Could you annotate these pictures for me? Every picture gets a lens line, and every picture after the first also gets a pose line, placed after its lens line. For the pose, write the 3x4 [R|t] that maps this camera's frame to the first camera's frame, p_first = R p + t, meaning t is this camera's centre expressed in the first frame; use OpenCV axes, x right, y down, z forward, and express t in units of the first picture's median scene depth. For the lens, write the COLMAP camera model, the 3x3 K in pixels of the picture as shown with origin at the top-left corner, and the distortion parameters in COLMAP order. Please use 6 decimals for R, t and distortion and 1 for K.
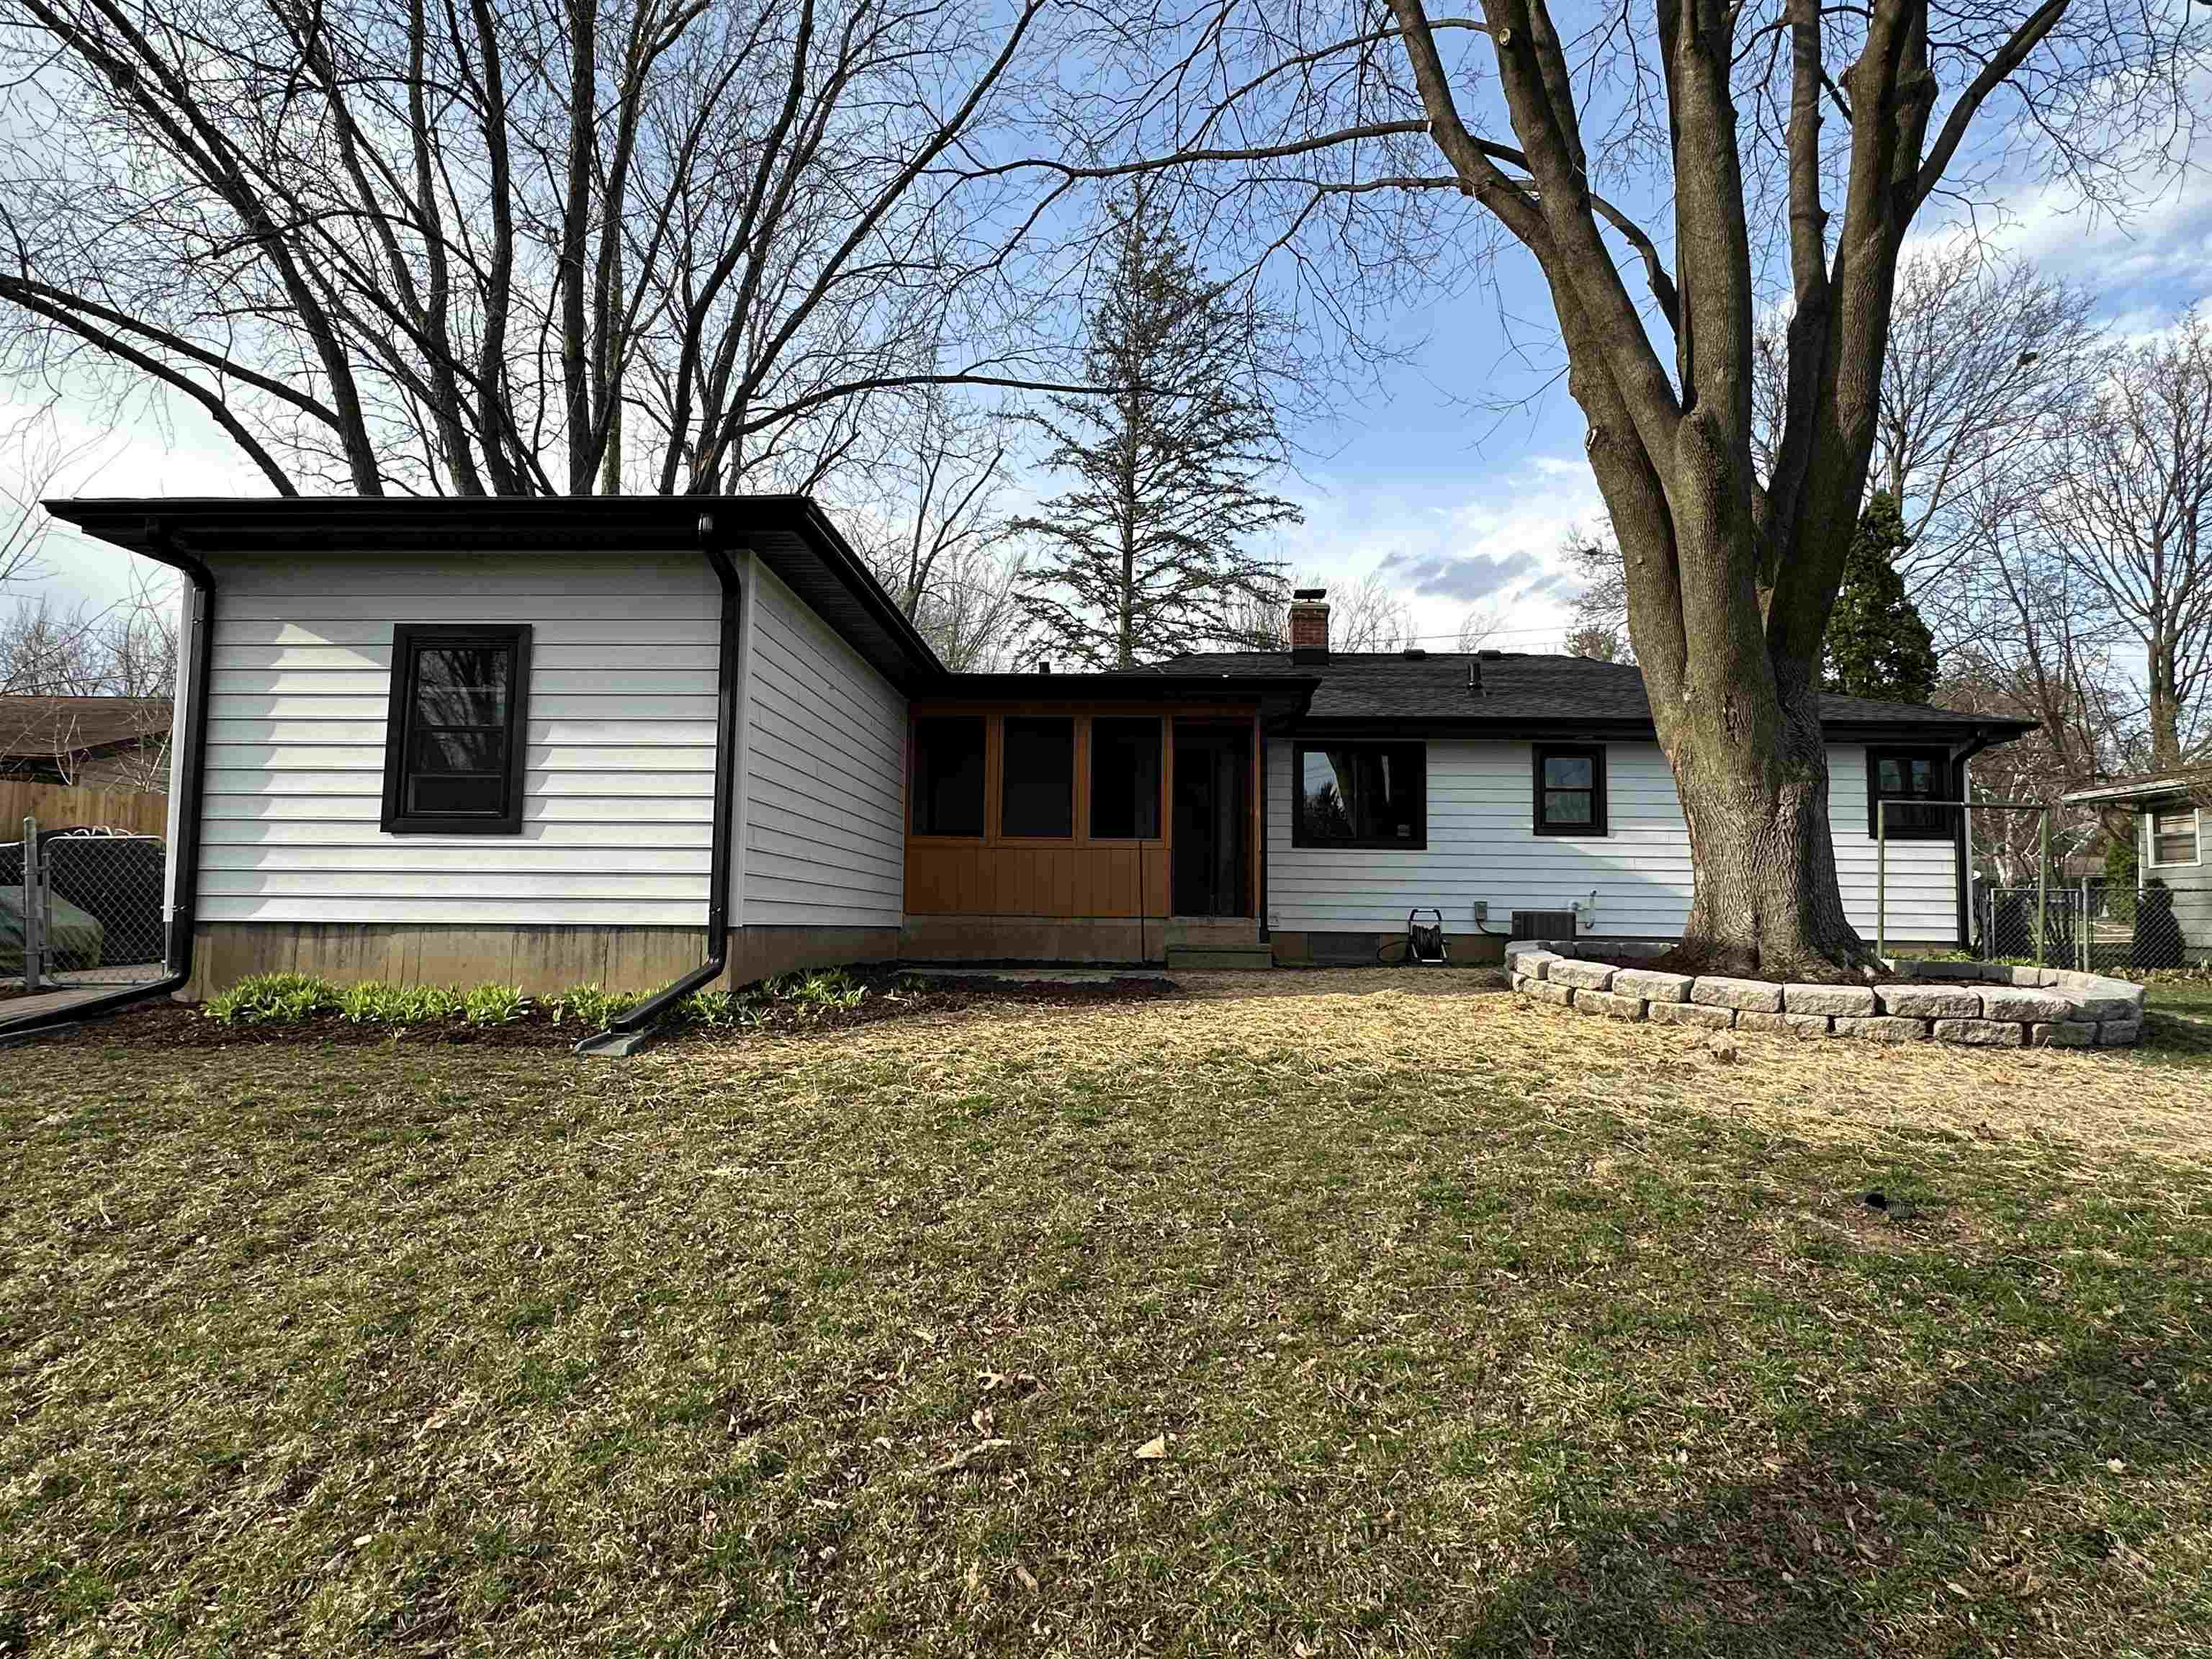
lens RADIAL K [[1227.3, 0, 1095.2], [0, 1227.3, 831.8], [0, 0, 1]] dist [-0.013135, -0.000612]
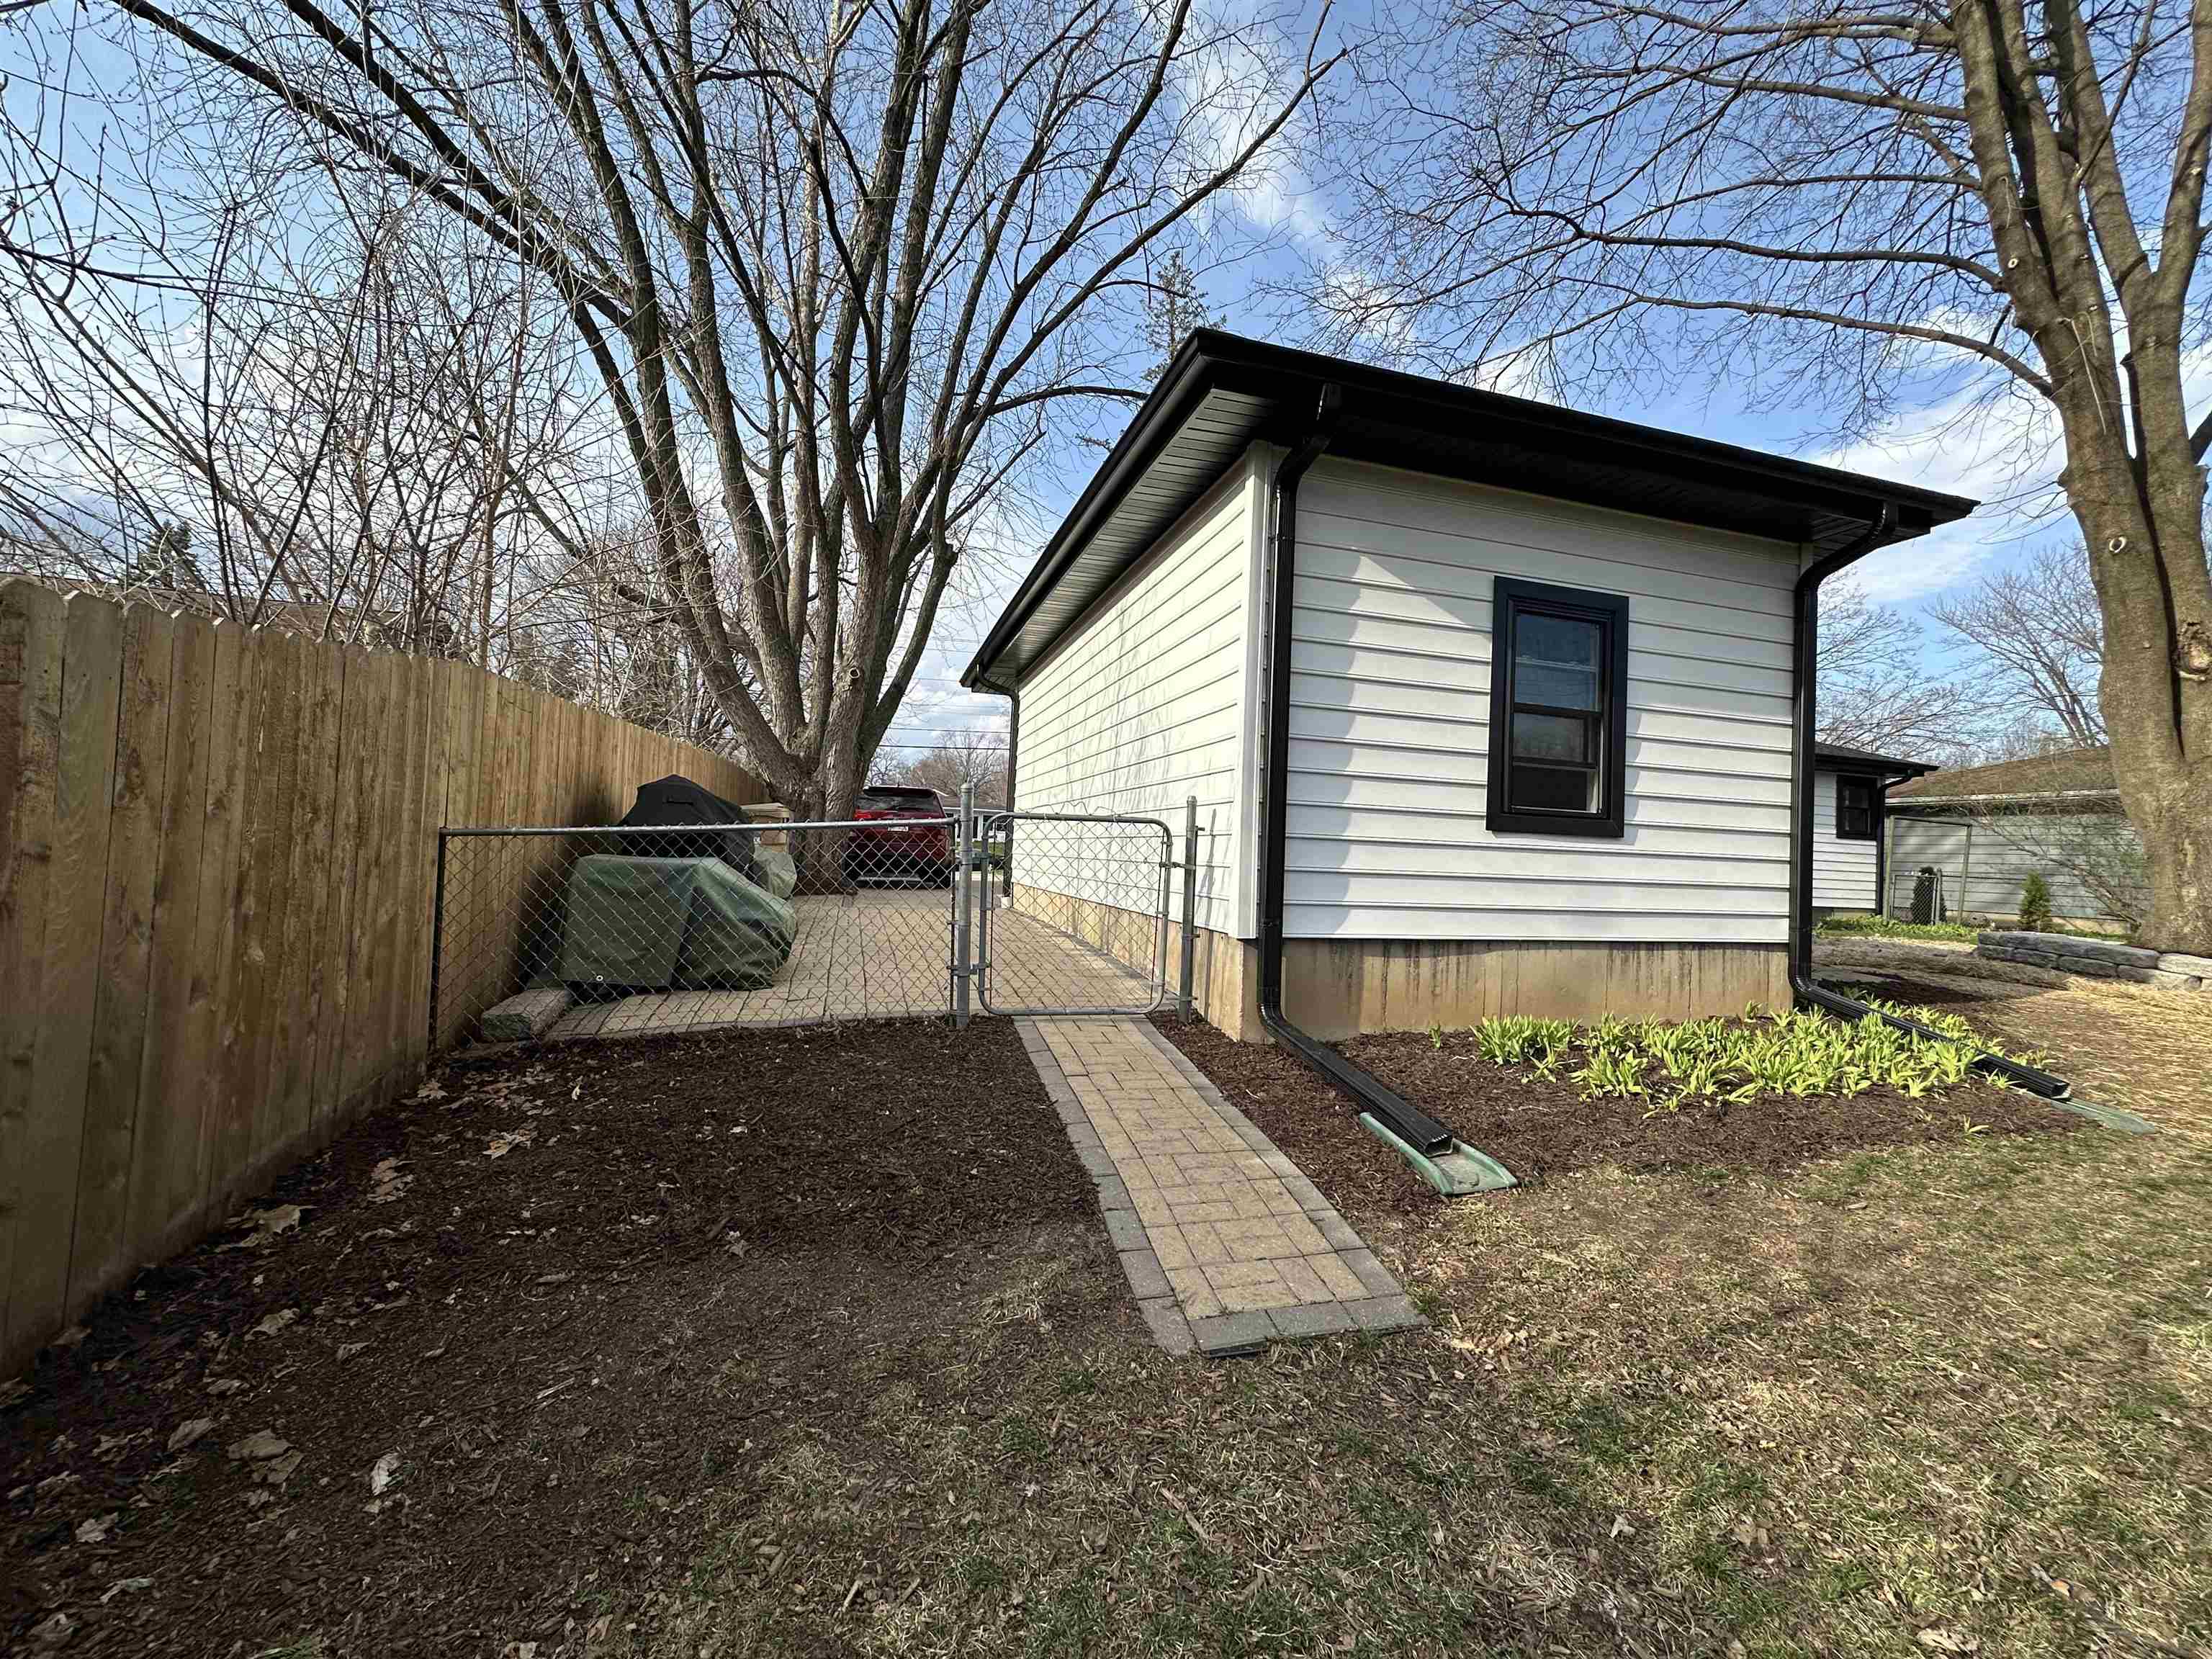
lens RADIAL K [[882.8, 0, 1104.3], [0, 882.8, 830.7], [0, 0, 1]] dist [-0.003144, 0.000167]
pose [[0.947339, 0.035869, 0.318216, -1.015816], [-0.054432, 0.997283, 0.049632, -0.014851], [-0.315571, -0.064340, 0.946718, 0.517983]]
